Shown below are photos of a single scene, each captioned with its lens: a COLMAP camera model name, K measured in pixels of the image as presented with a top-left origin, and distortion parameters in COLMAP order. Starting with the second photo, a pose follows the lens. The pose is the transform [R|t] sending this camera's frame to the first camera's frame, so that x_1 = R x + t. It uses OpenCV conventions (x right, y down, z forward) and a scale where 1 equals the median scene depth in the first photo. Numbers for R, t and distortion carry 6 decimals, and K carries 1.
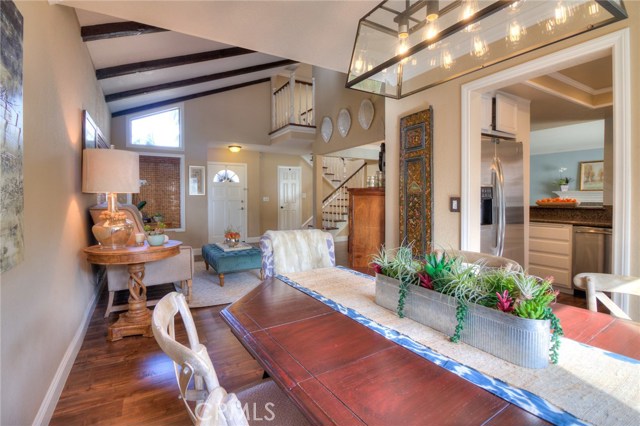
lens RADIAL K [[301.0, 0, 322.1], [0, 301.0, 198.6], [0, 0, 1]] dist [-0.013709, -0.000329]
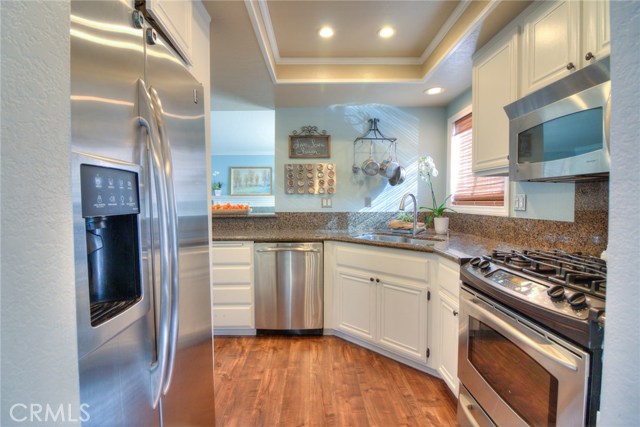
lens RADIAL K [[304.1, 0, 314.2], [0, 304.1, 209.8], [0, 0, 1]] dist [-0.015631, -0.000844]
pose [[0.514063, -0.025668, 0.857368, 0.136607], [0.007872, 0.999651, 0.025207, -0.002581], [-0.857716, -0.006209, 0.514086, 0.237128]]
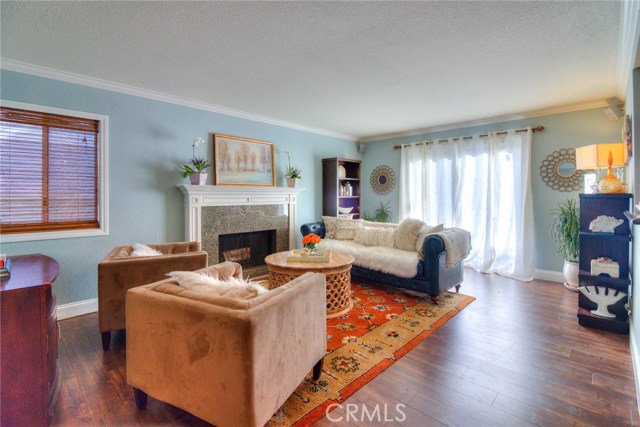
lens RADIAL K [[306.4, 0, 316.2], [0, 306.4, 196.2], [0, 0, 1]] dist [-0.012121, -0.000118]
pose [[-0.255549, 0.001239, 0.966795, 0.279969], [0.009536, 0.999954, 0.001239, -0.005579], [-0.966749, 0.009536, -0.255549, 0.979034]]
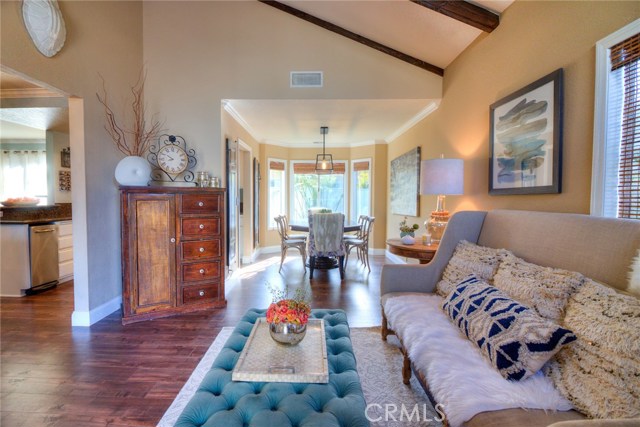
lens RADIAL K [[304.1, 0, 314.2], [0, 304.1, 209.8], [0, 0, 1]] dist [-0.015631, -0.000844]
pose [[-0.858724, -0.026430, 0.511756, -0.326781], [-0.003729, 0.998965, 0.045335, -0.005247], [-0.512425, 0.037022, -0.857934, 0.808016]]
